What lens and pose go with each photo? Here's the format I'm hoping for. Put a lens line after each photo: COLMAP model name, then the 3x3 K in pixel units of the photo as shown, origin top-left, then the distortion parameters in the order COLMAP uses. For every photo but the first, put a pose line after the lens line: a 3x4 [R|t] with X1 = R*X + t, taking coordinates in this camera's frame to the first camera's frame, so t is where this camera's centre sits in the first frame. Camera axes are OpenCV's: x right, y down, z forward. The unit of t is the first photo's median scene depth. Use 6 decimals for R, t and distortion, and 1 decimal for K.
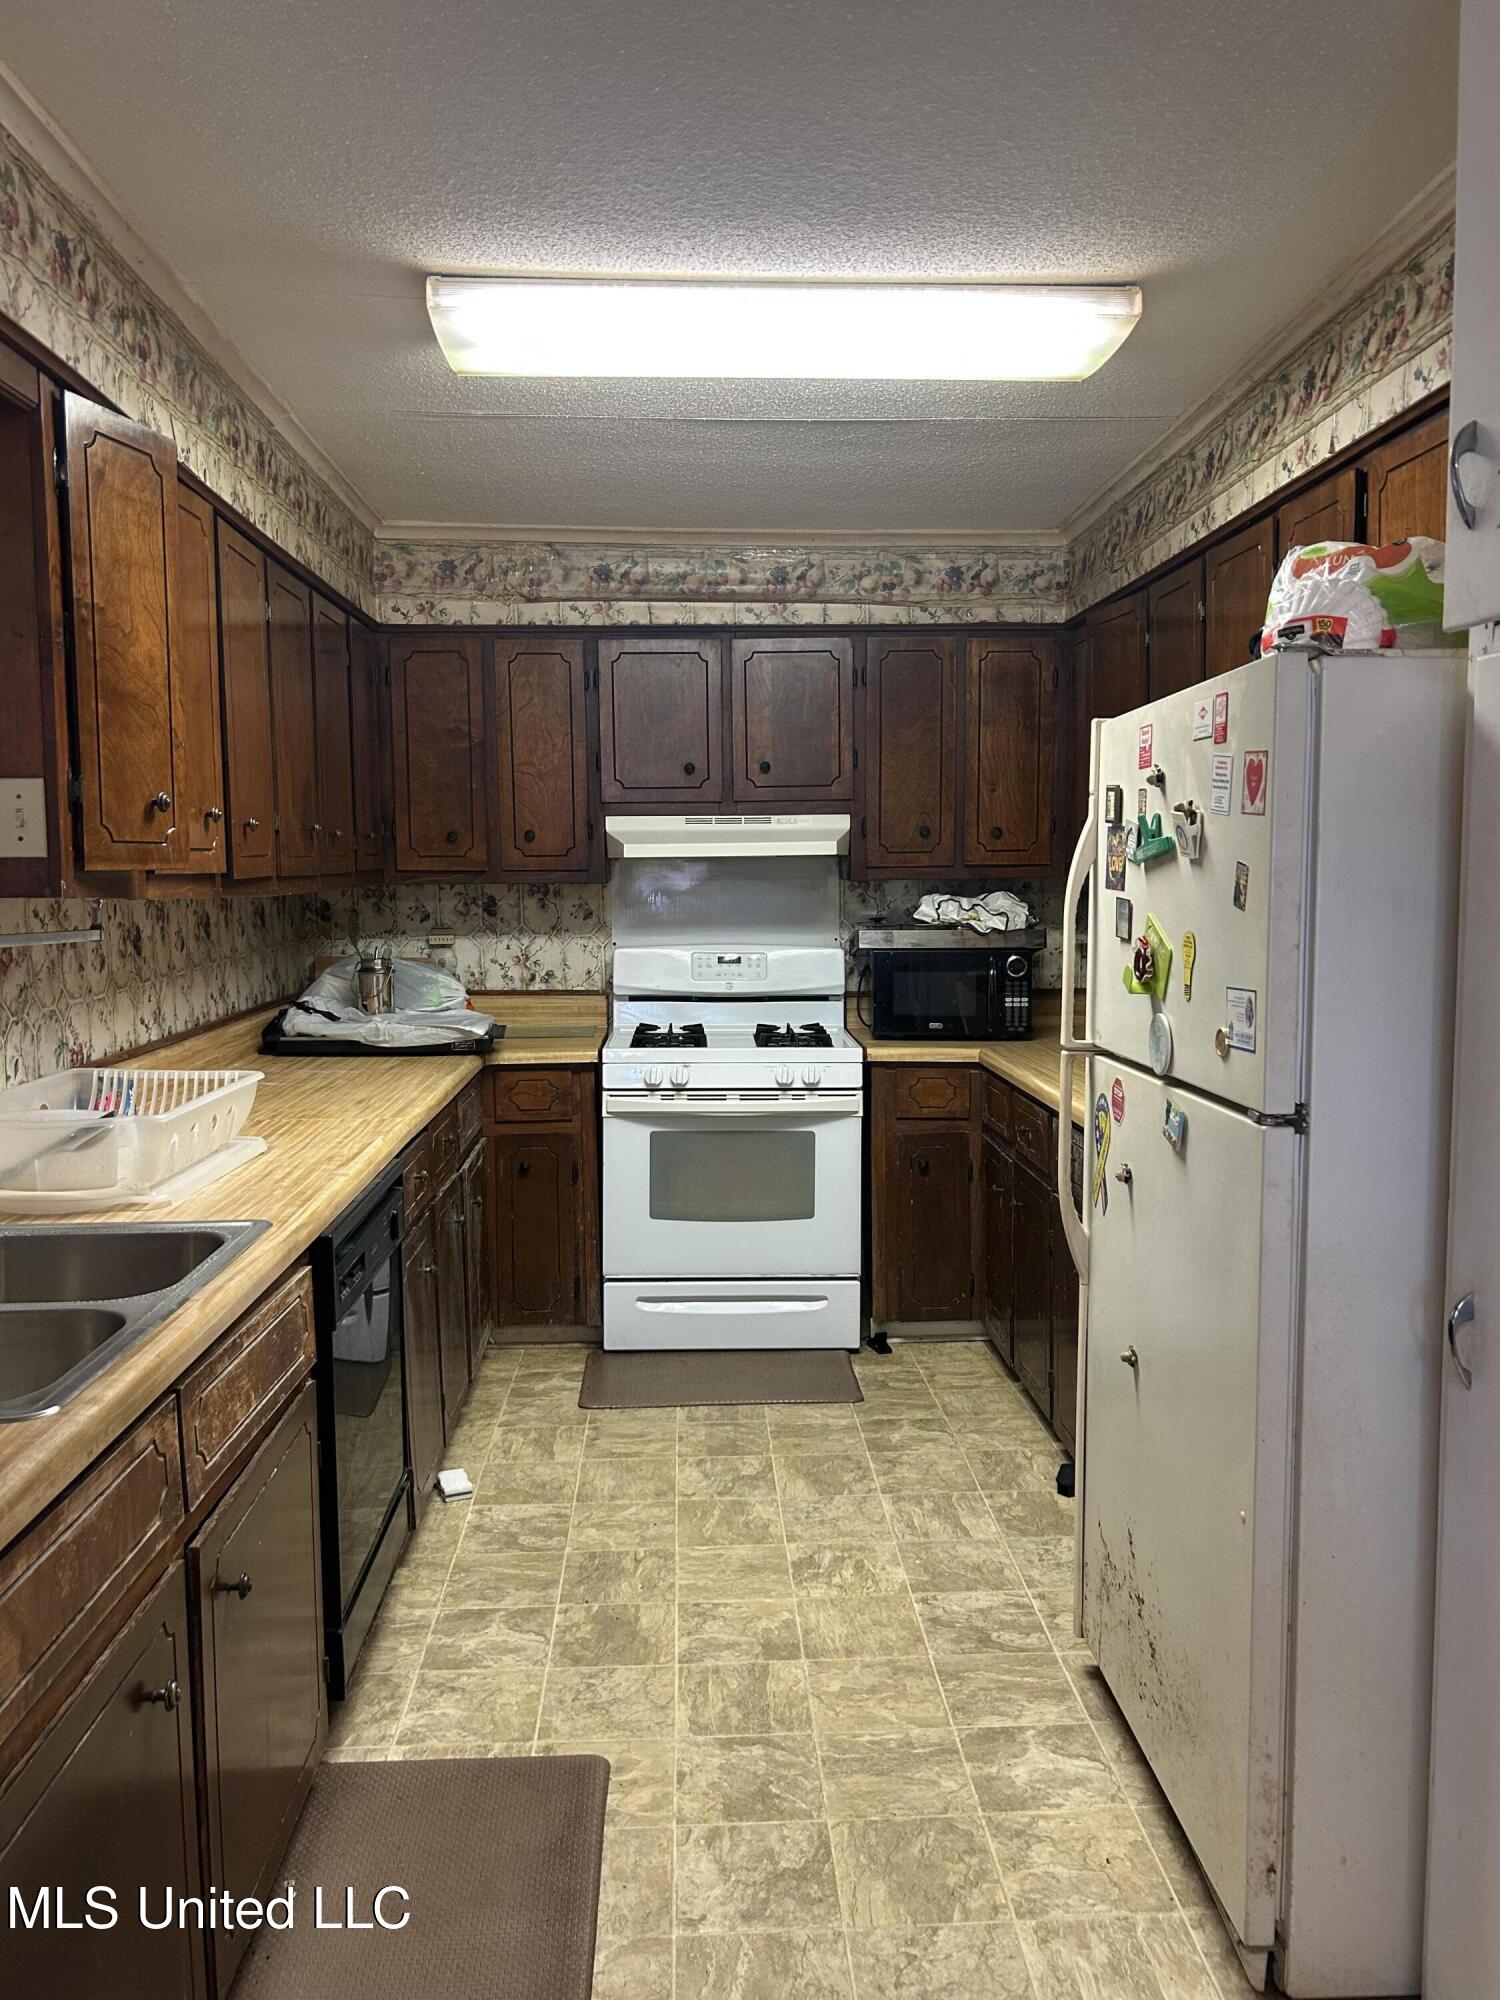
lens RADIAL K [[1496.2, 0, 749.5], [0, 1496.2, 1000.0], [0, 0, 1]] dist [-0.003202, -0.001034]
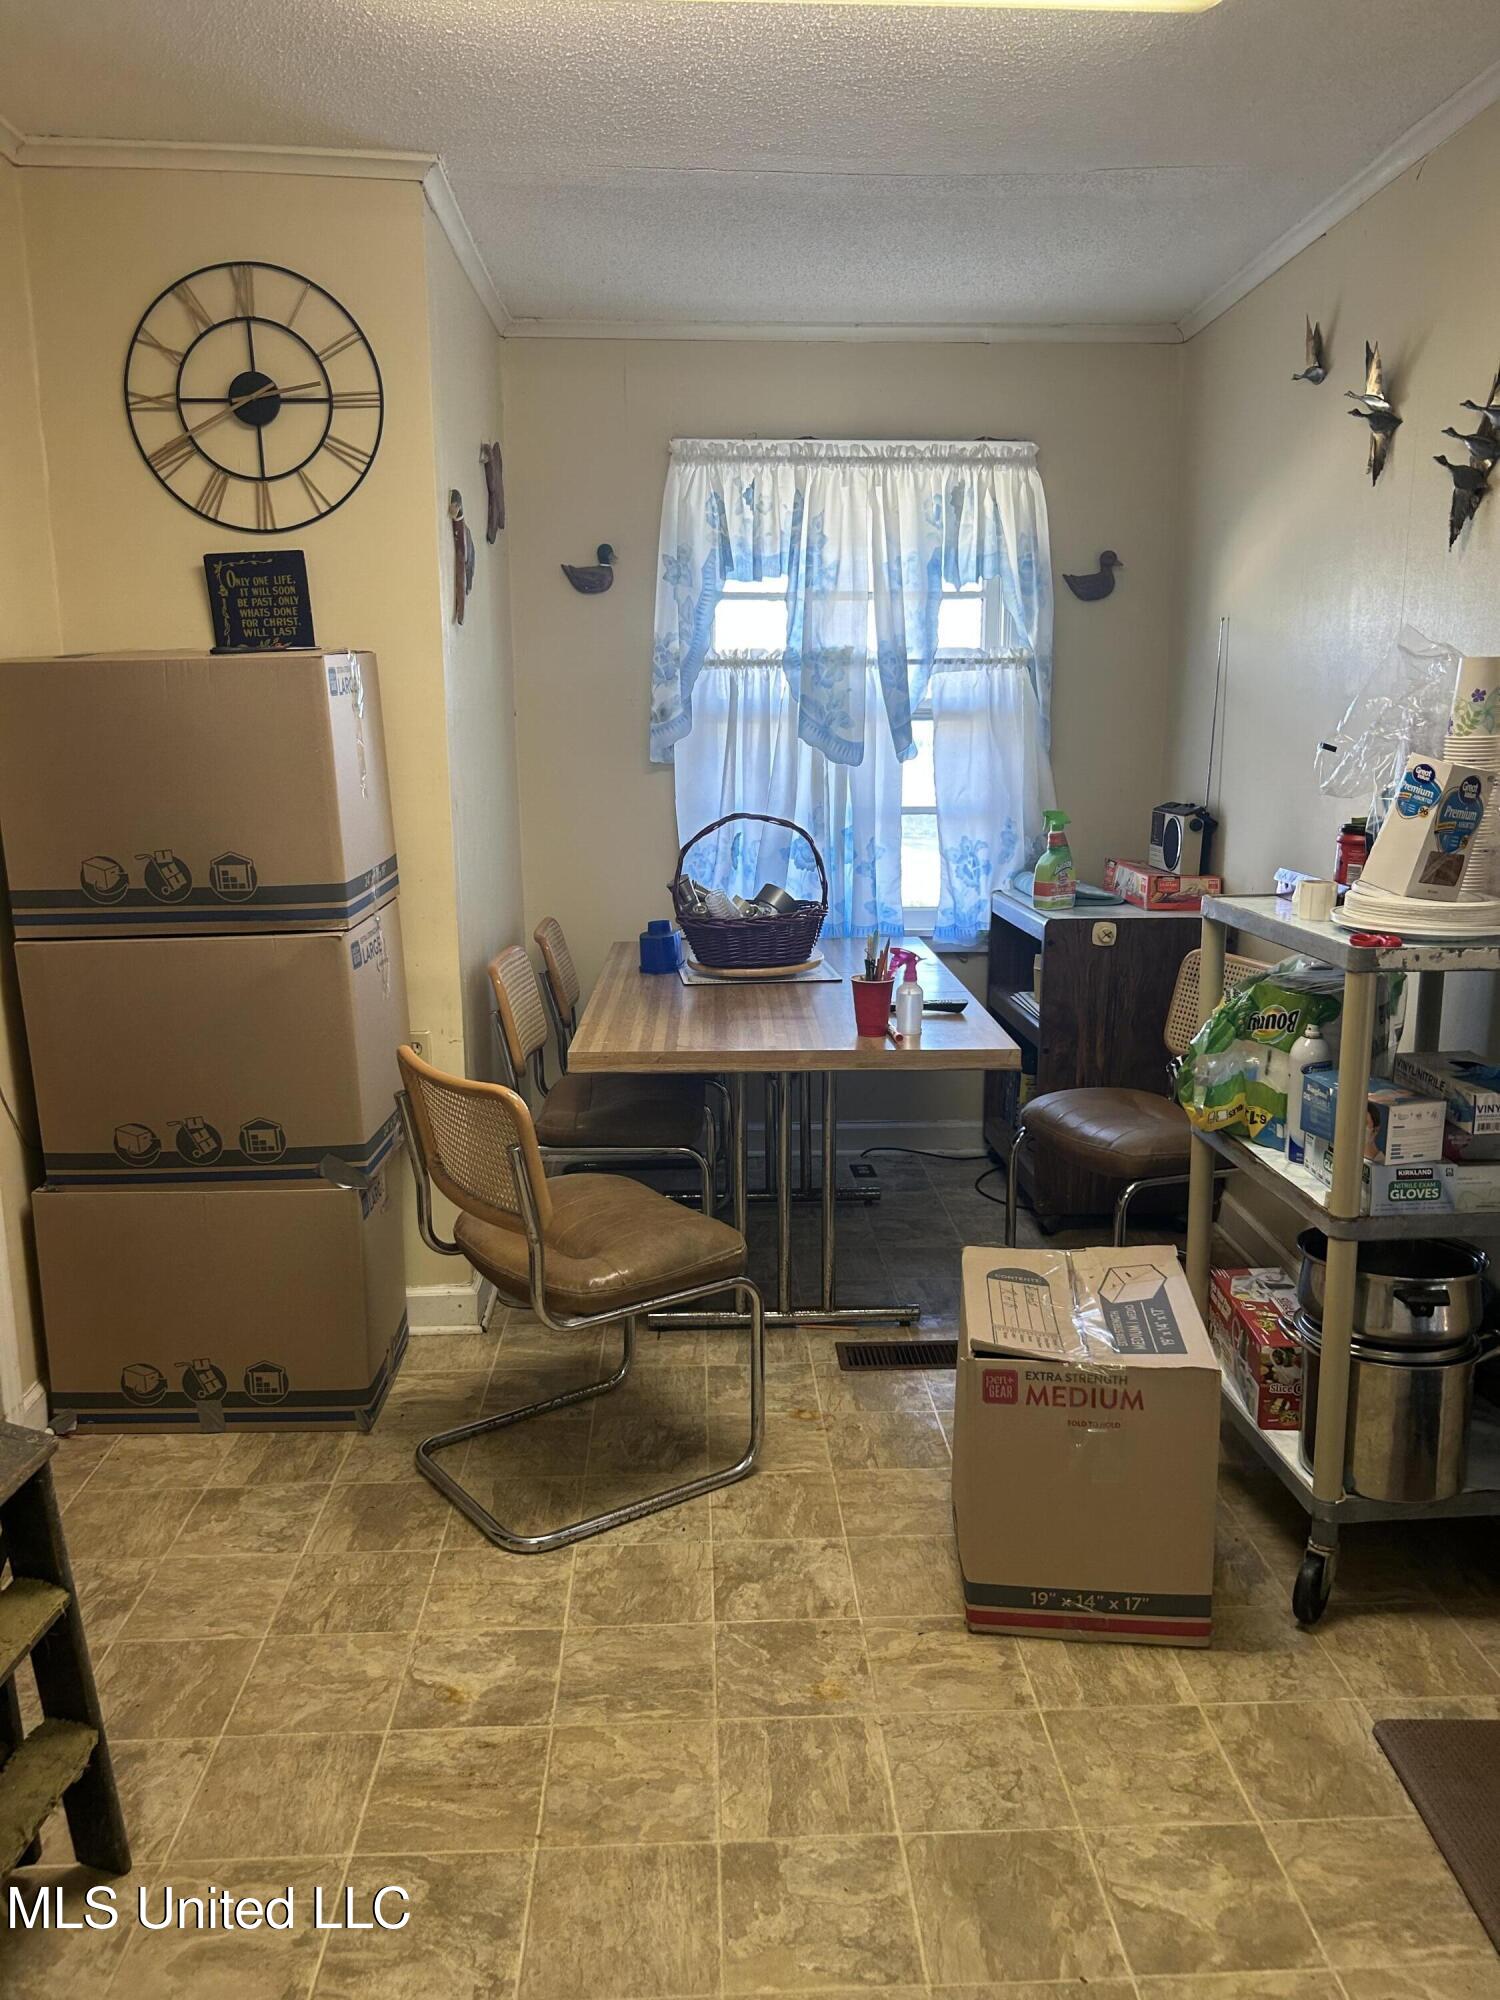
lens RADIAL K [[1496.2, 0, 750.9], [0, 1496.2, 999.6], [0, 0, 1]] dist [-0.003202, -0.001034]
pose [[-0.999856, 0.014469, 0.008852, 0.009784], [0.016396, 0.958121, 0.285892, -0.145417], [-0.004345, 0.285996, -0.958221, 1.663835]]
